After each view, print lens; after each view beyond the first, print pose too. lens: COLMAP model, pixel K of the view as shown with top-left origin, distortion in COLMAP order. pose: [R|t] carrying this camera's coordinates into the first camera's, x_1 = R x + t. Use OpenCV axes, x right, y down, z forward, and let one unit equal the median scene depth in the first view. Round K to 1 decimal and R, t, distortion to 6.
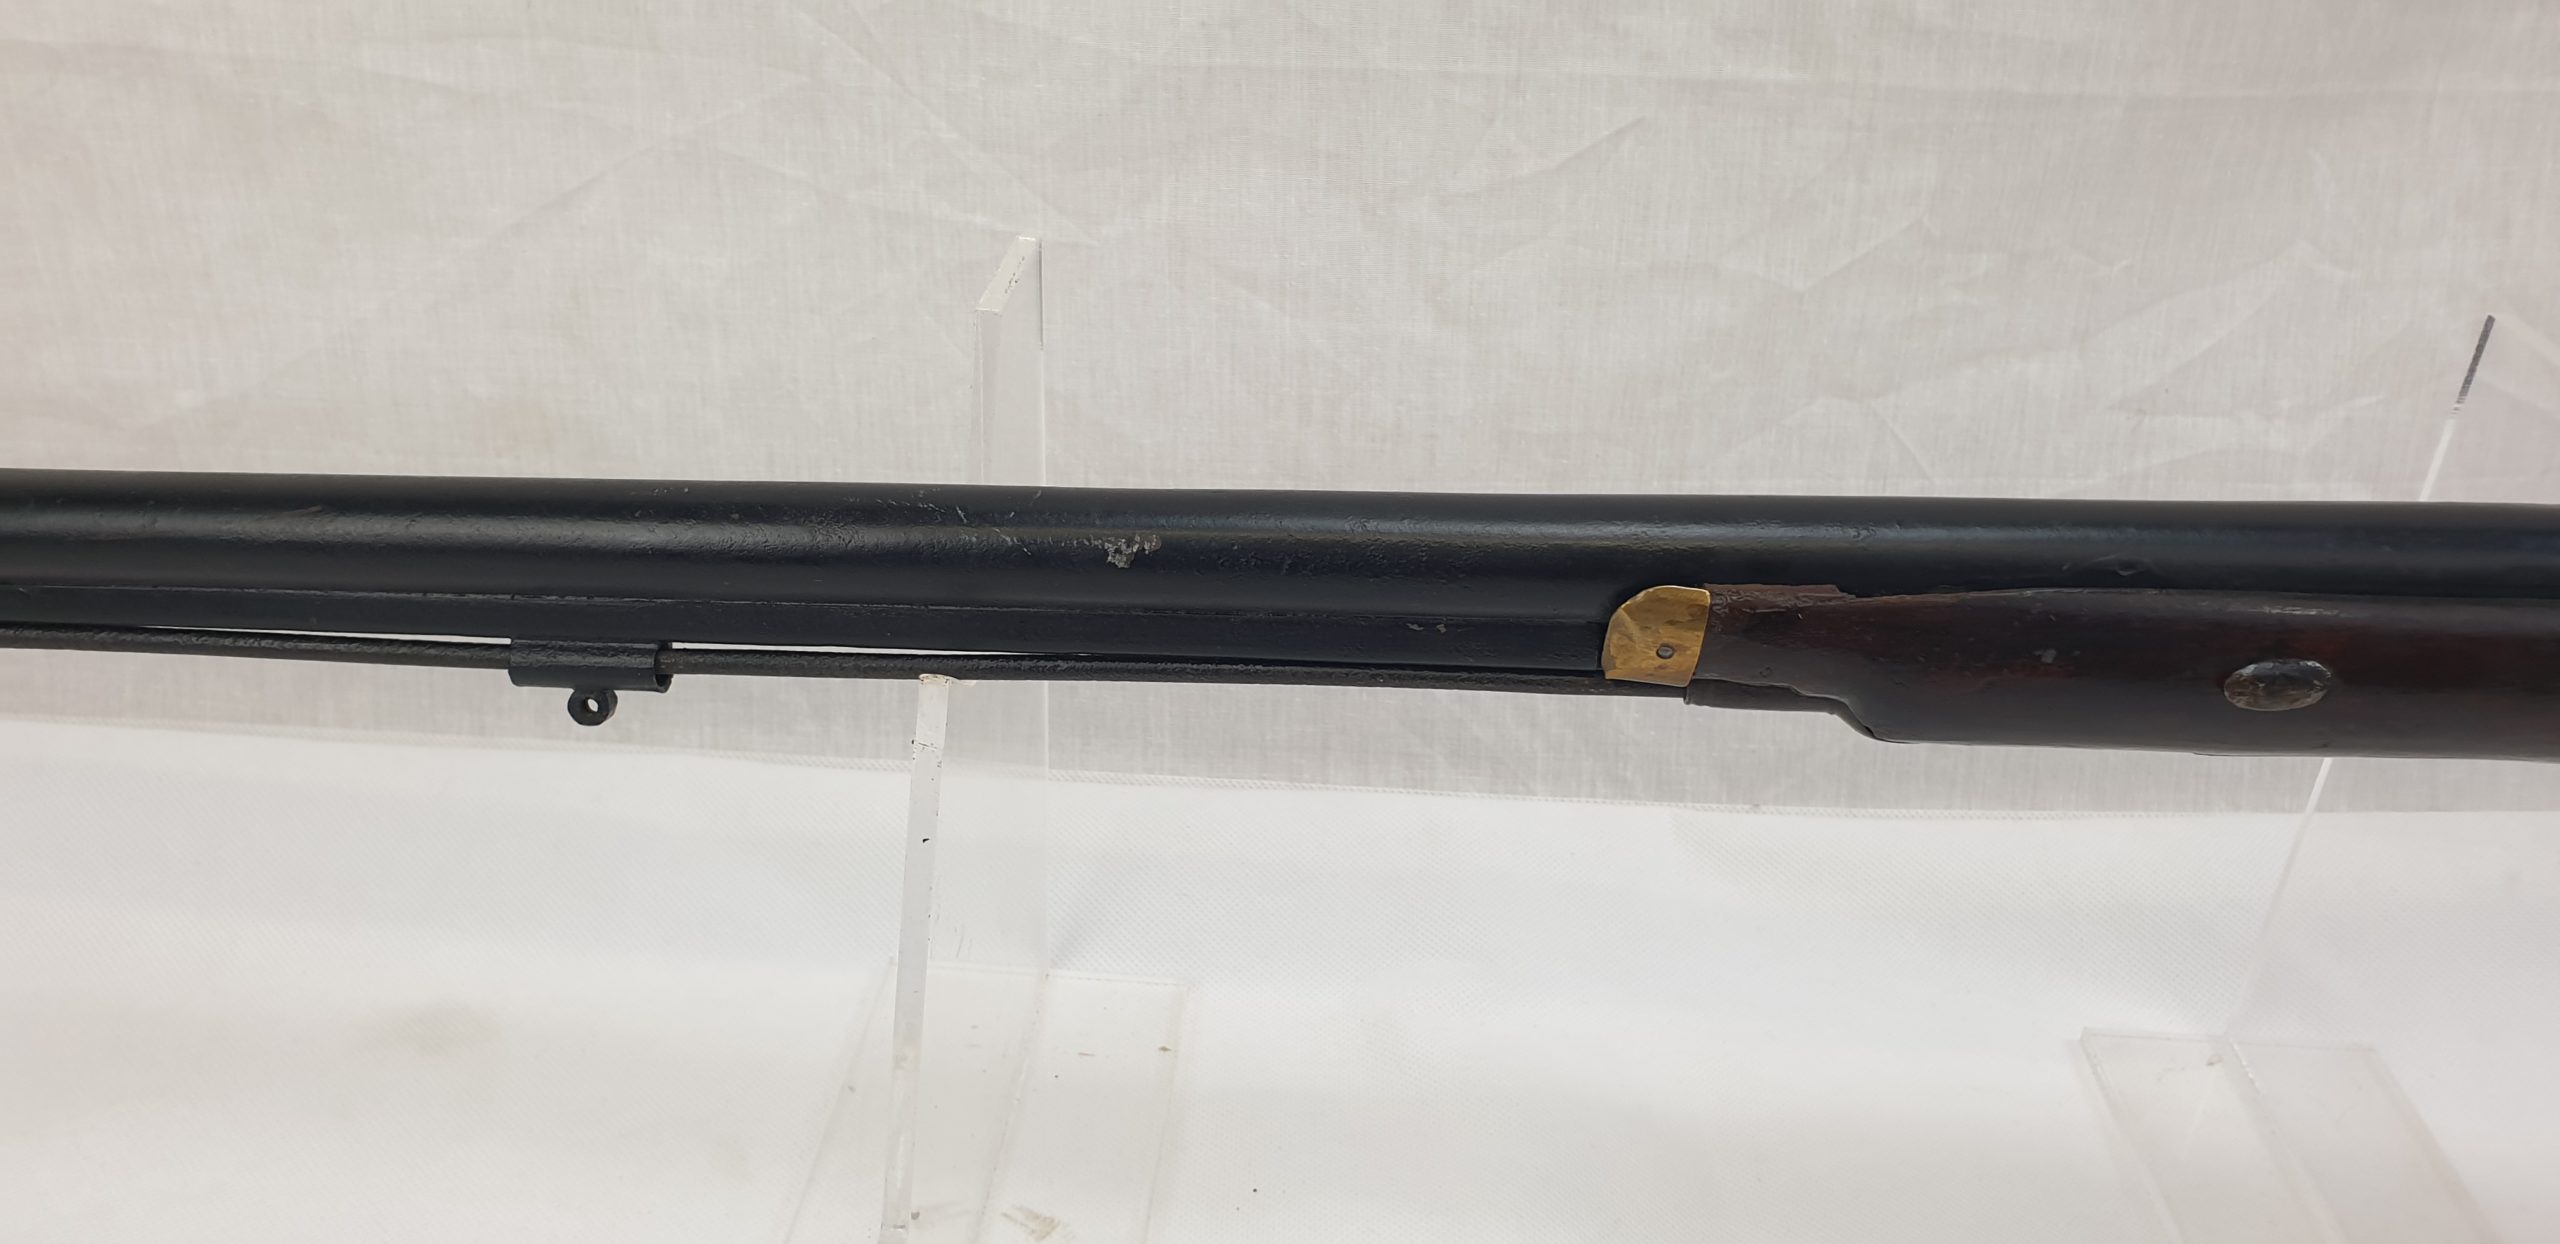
lens RADIAL K [[2052.6, 0, 1237.9], [0, 2052.6, 653.3], [0, 0, 1]] dist [0.011036, -0.022527]
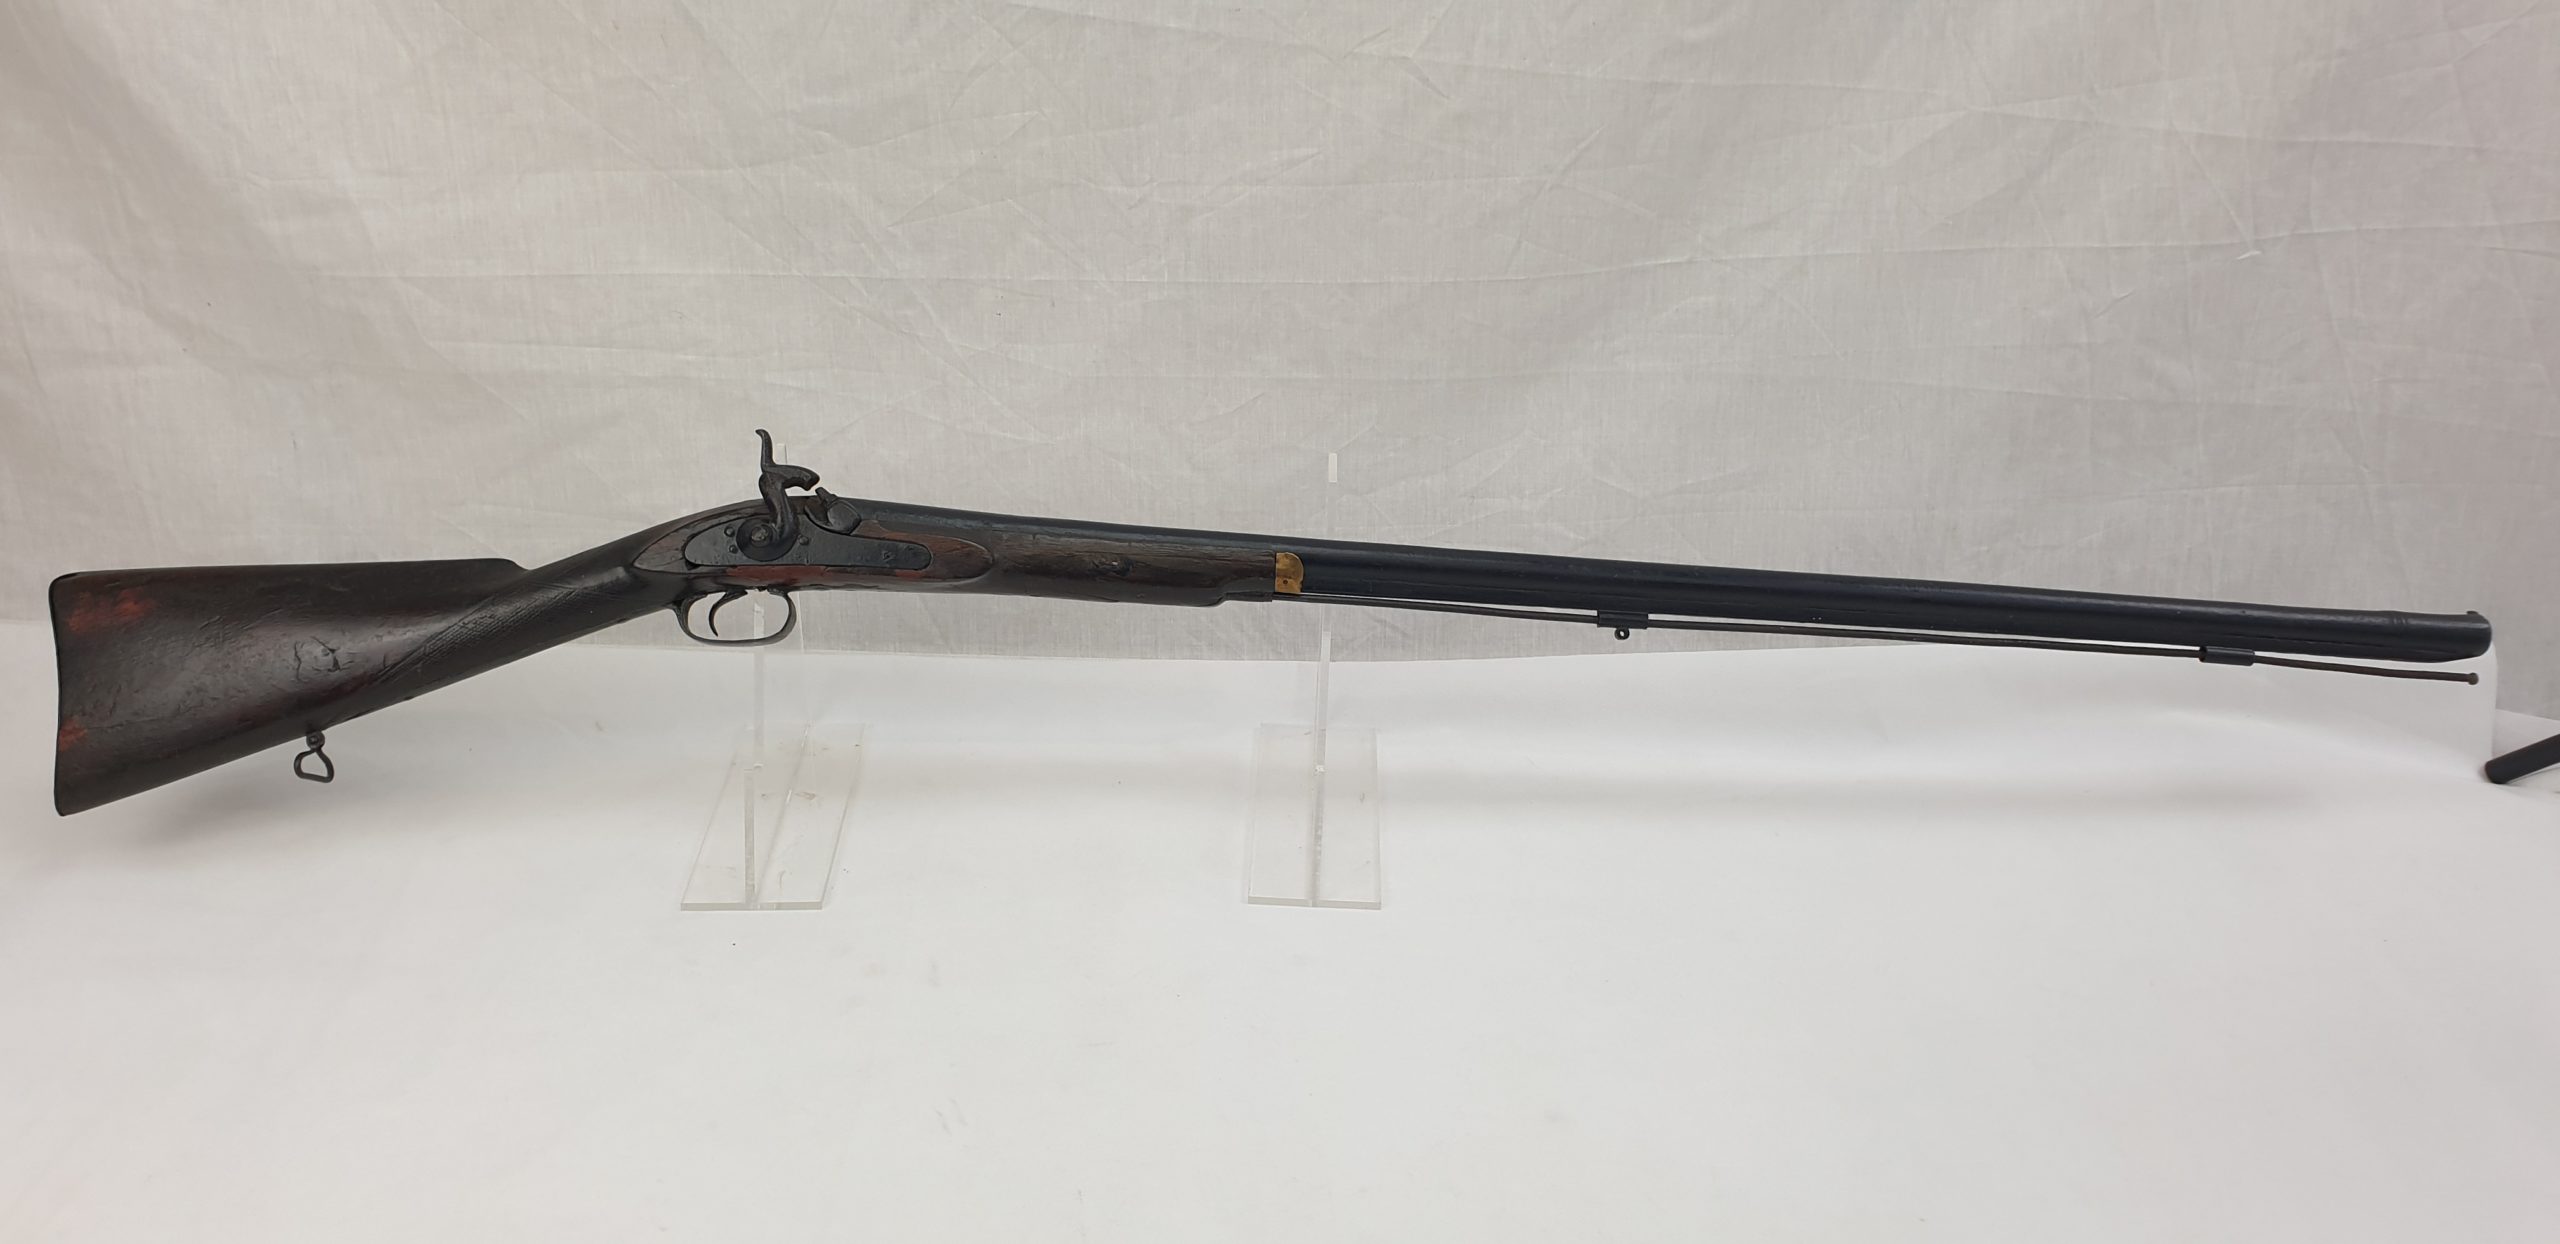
lens RADIAL K [[2052.6, 0, 1278.4], [0, 2052.6, 656.4], [0, 0, 1]] dist [0.011036, -0.022527]
pose [[0.998571, -0.029450, 0.044588, 0.085519], [0.030993, 0.998931, -0.034311, 0.160153], [-0.043530, 0.035644, 0.998416, -1.532278]]
